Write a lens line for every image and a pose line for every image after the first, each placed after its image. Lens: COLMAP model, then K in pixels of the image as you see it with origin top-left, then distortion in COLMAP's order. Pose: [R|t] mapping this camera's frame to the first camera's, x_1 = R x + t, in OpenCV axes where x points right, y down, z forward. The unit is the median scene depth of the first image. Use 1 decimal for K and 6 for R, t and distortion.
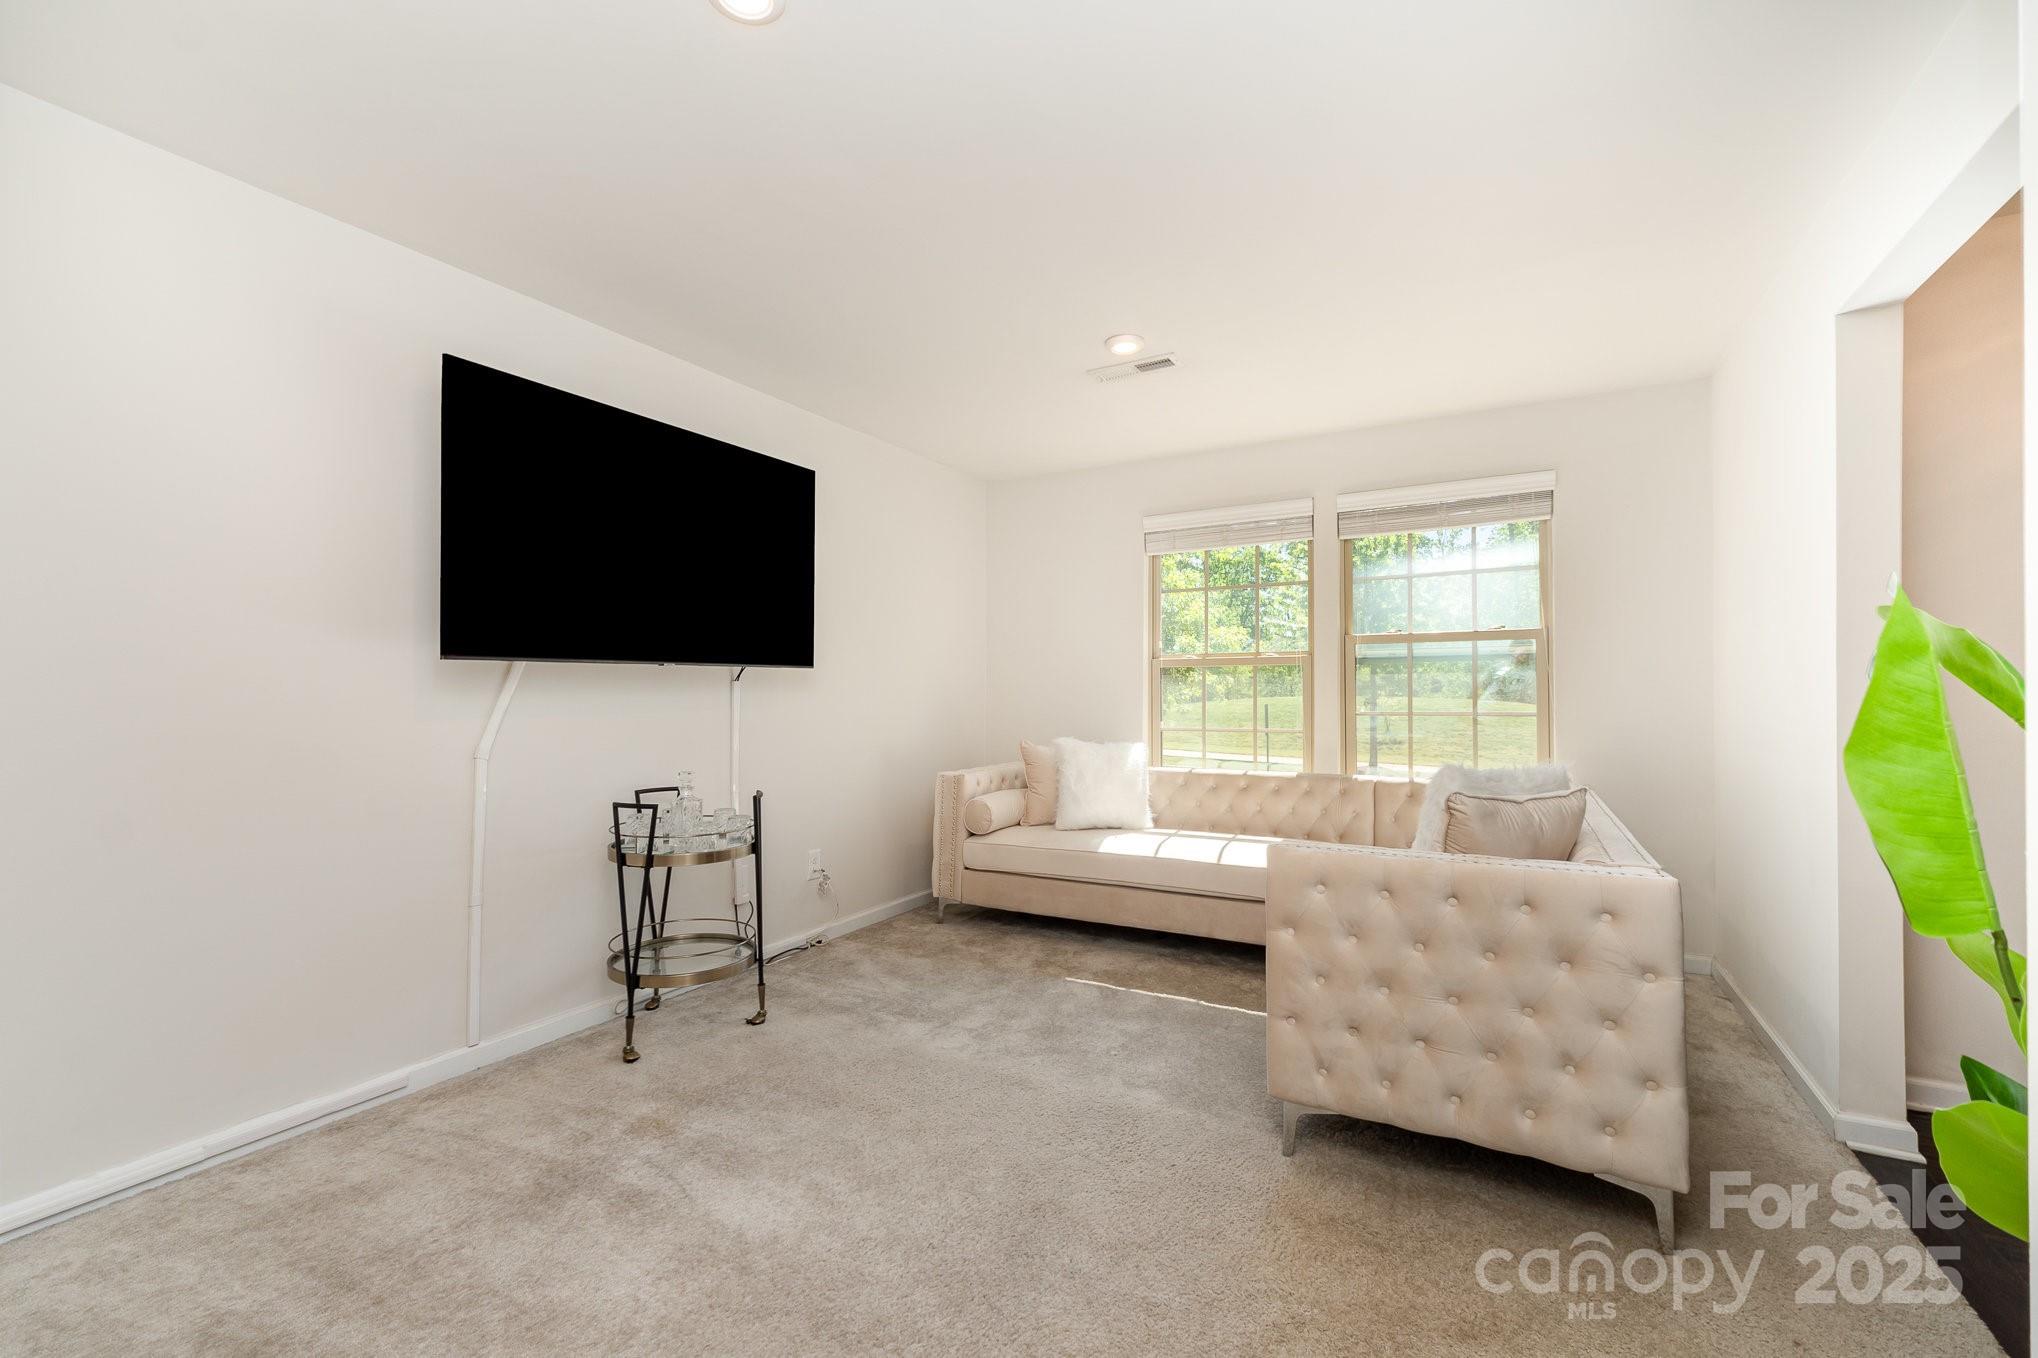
lens RADIAL K [[872.6, 0, 1003.4], [0, 872.6, 677.8], [0, 0, 1]] dist [0.003631, 0.000200]
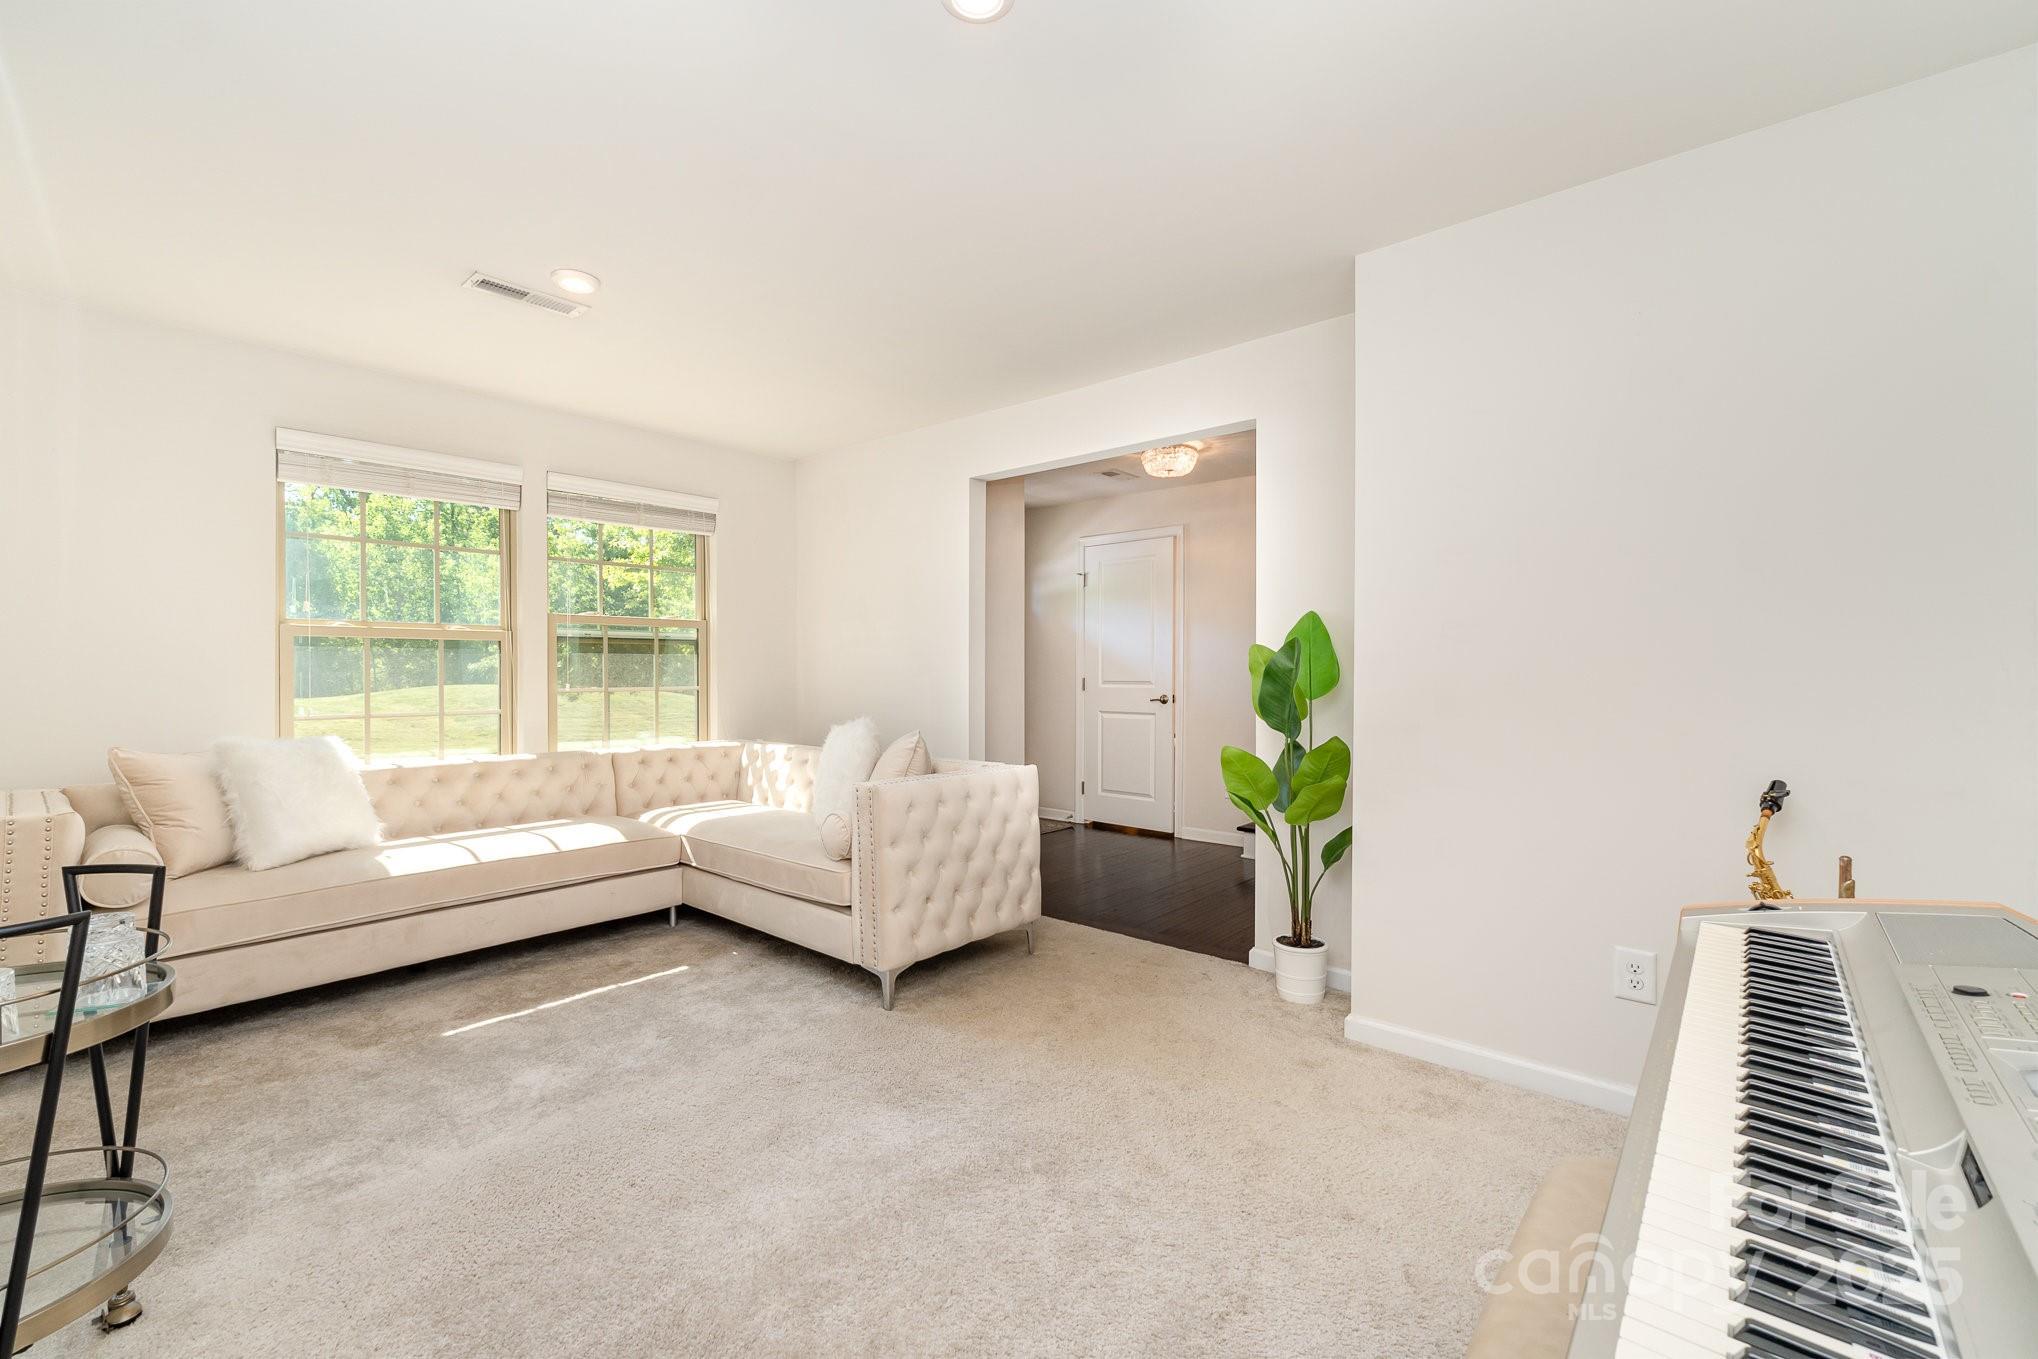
lens RADIAL K [[856.4, 0, 1016.6], [0, 856.4, 688.1], [0, 0, 1]] dist [0.003079, 0.000012]
pose [[0.181540, -0.017246, 0.983232, -0.546681], [-0.013986, 0.999700, 0.020117, 0.010079], [-0.983284, -0.017404, 0.181245, 0.334997]]
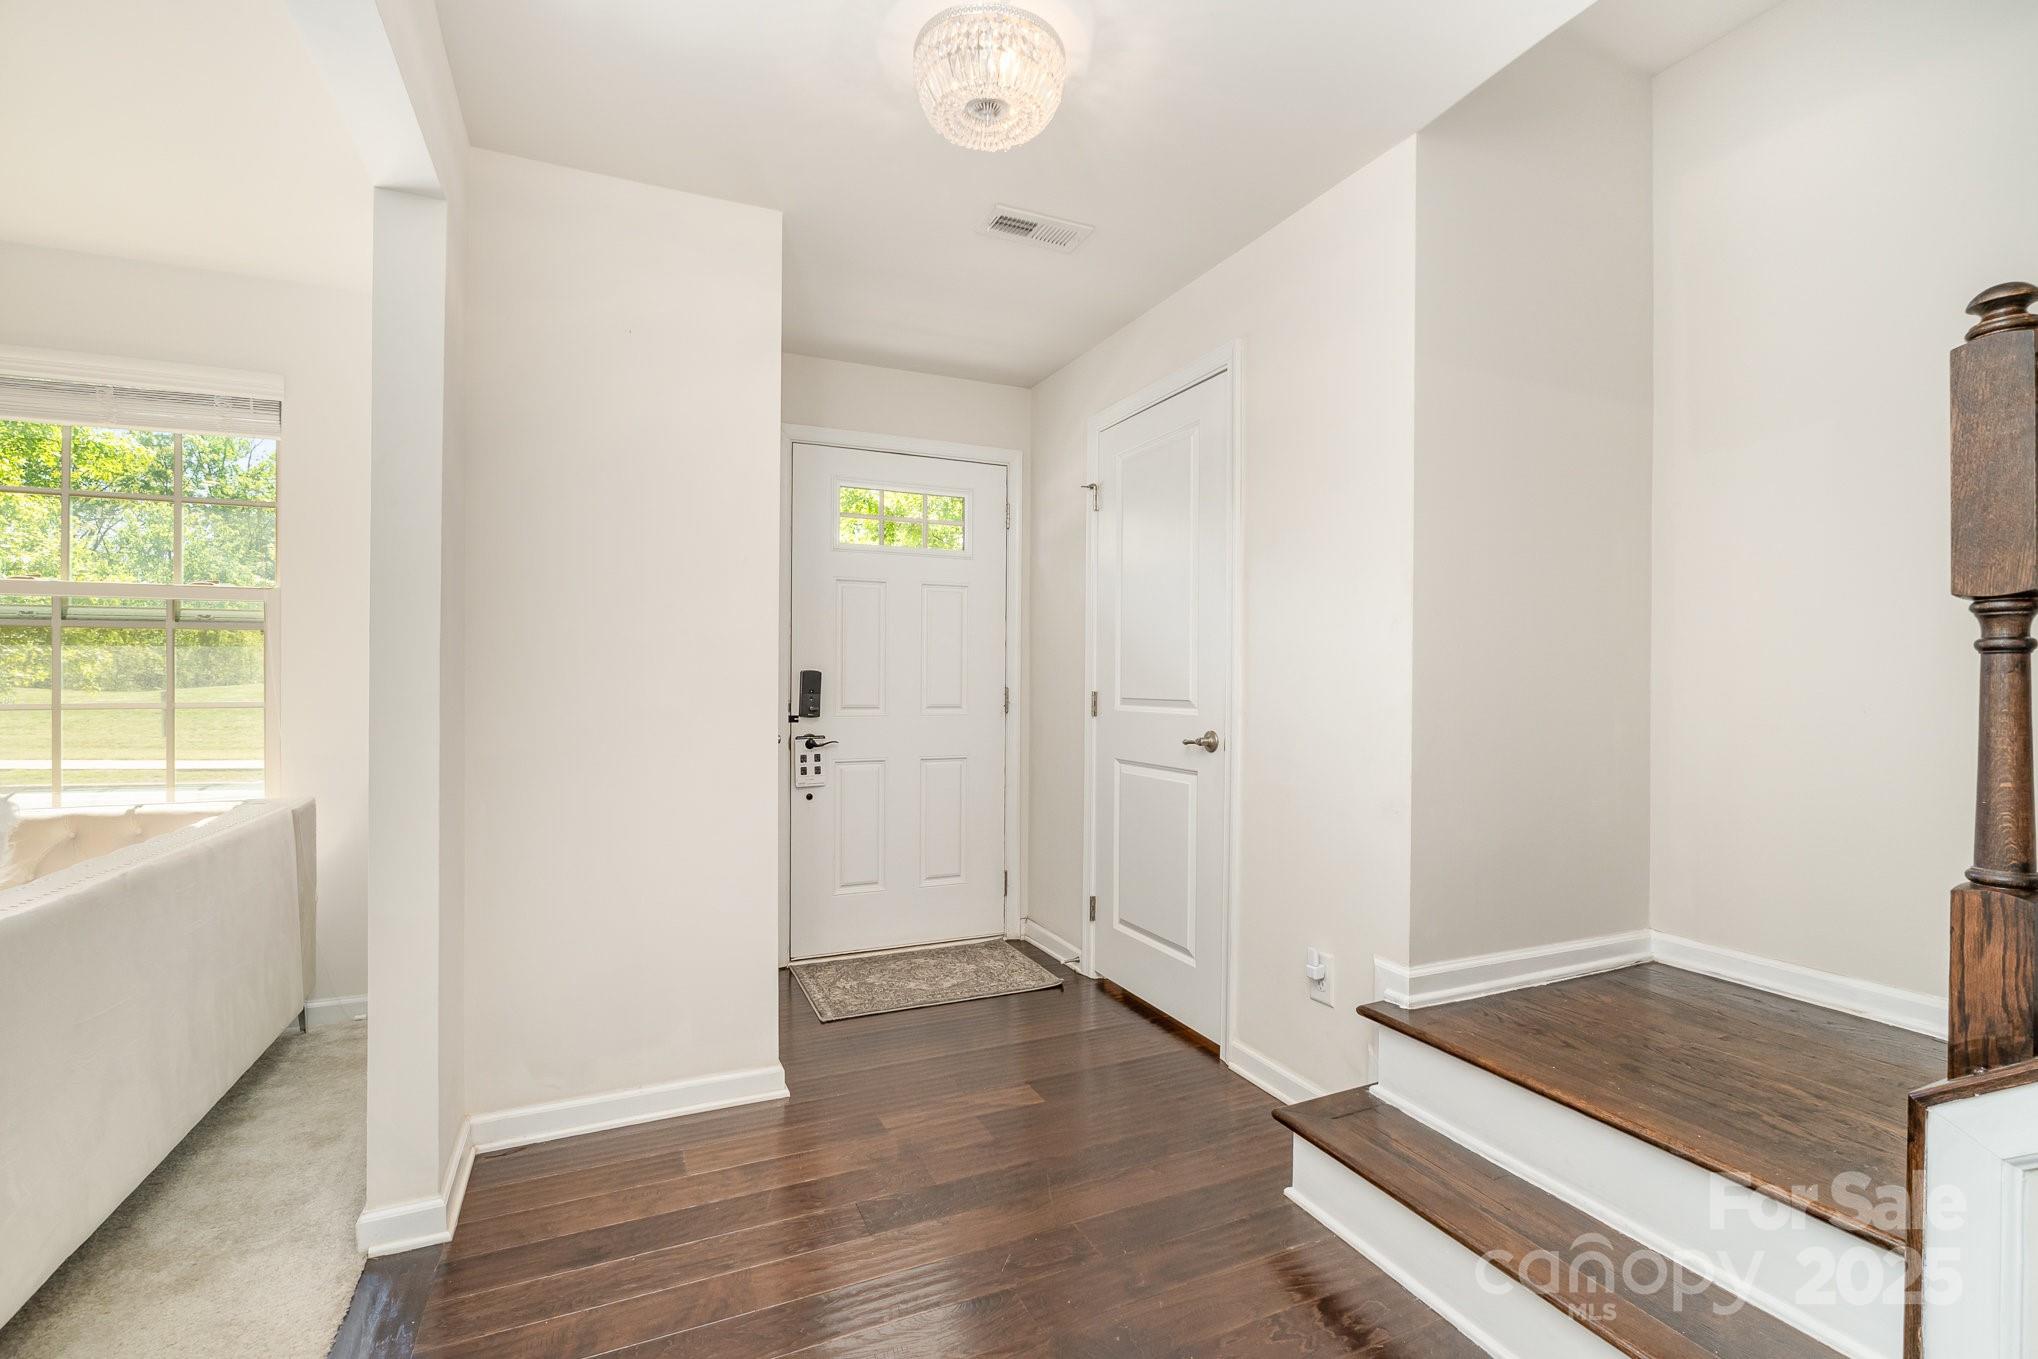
lens RADIAL K [[905.9, 0, 1050.0], [0, 905.9, 676.8], [0, 0, 1]] dist [-0.001118, -0.000116]
pose [[0.568494, 0.002540, 0.822683, 0.383614], [-0.016486, 0.999830, 0.008306, 0.000668], [-0.822522, -0.018284, 0.568439, 0.030255]]
